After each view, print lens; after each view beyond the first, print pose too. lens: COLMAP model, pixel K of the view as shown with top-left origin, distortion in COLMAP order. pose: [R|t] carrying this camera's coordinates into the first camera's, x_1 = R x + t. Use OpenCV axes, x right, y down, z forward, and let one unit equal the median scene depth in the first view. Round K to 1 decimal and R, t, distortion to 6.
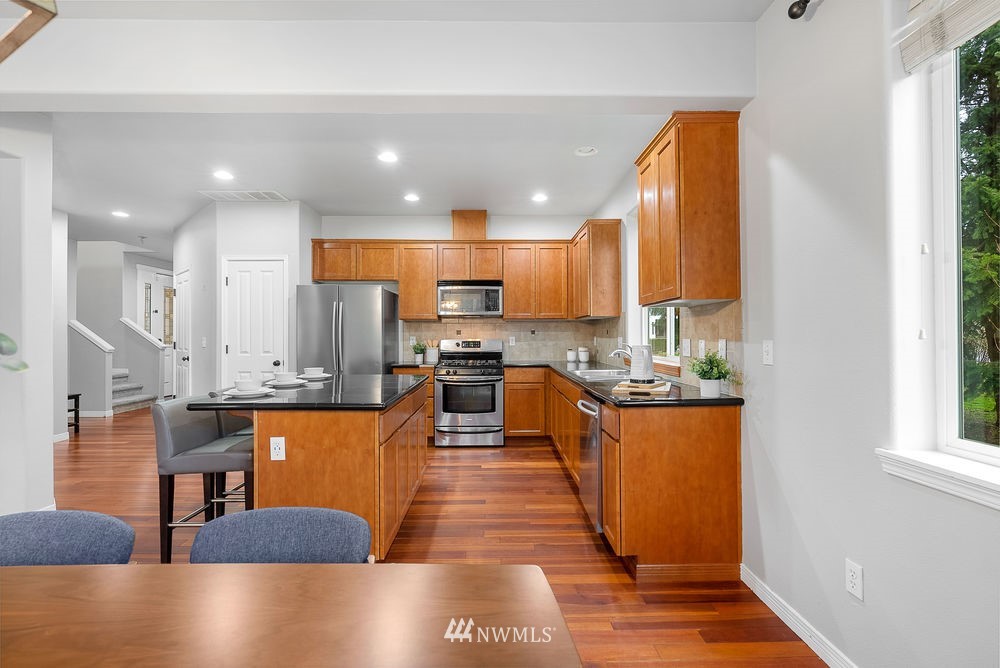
lens RADIAL K [[452.7, 0, 500.3], [0, 452.7, 333.6], [0, 0, 1]] dist [-0.008817, 0.002509]
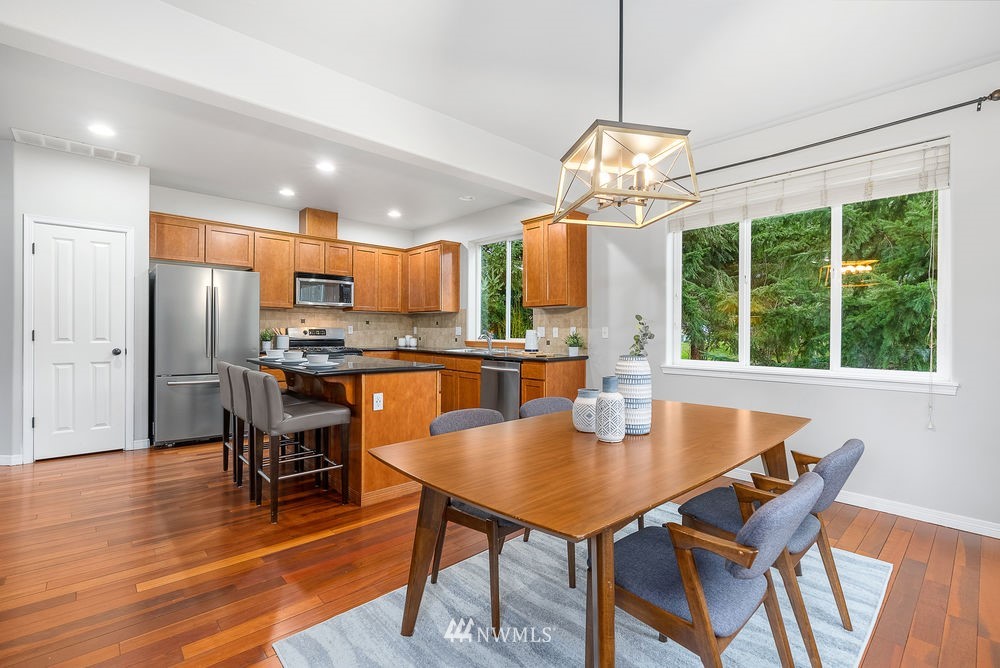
lens RADIAL K [[452.7, 0, 498.7], [0, 452.7, 333.9], [0, 0, 1]] dist [-0.008817, 0.002509]
pose [[0.746558, 0.004450, 0.665305, -0.494364], [-0.011807, 0.999909, 0.006560, 0.016170], [-0.665215, -0.012752, 0.746543, -0.113597]]
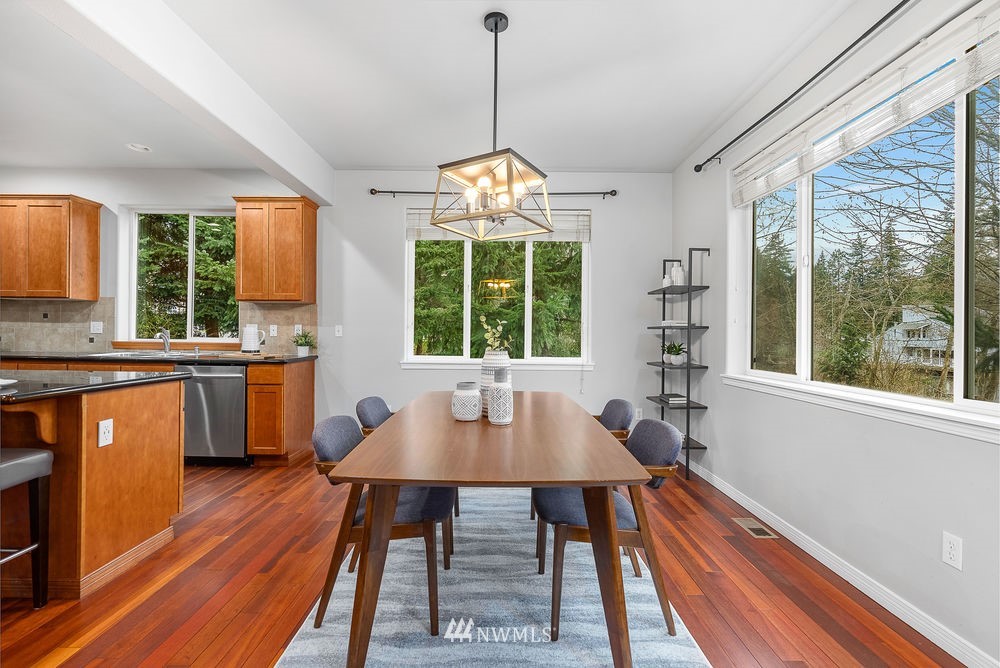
lens RADIAL K [[452.7, 0, 496.8], [0, 452.7, 333.8], [0, 0, 1]] dist [-0.008817, 0.002509]
pose [[0.020418, 0.003524, 0.999785, -0.605273], [-0.015980, 0.999867, -0.003198, 0.020188], [-0.999664, -0.015911, 0.020471, 0.085942]]
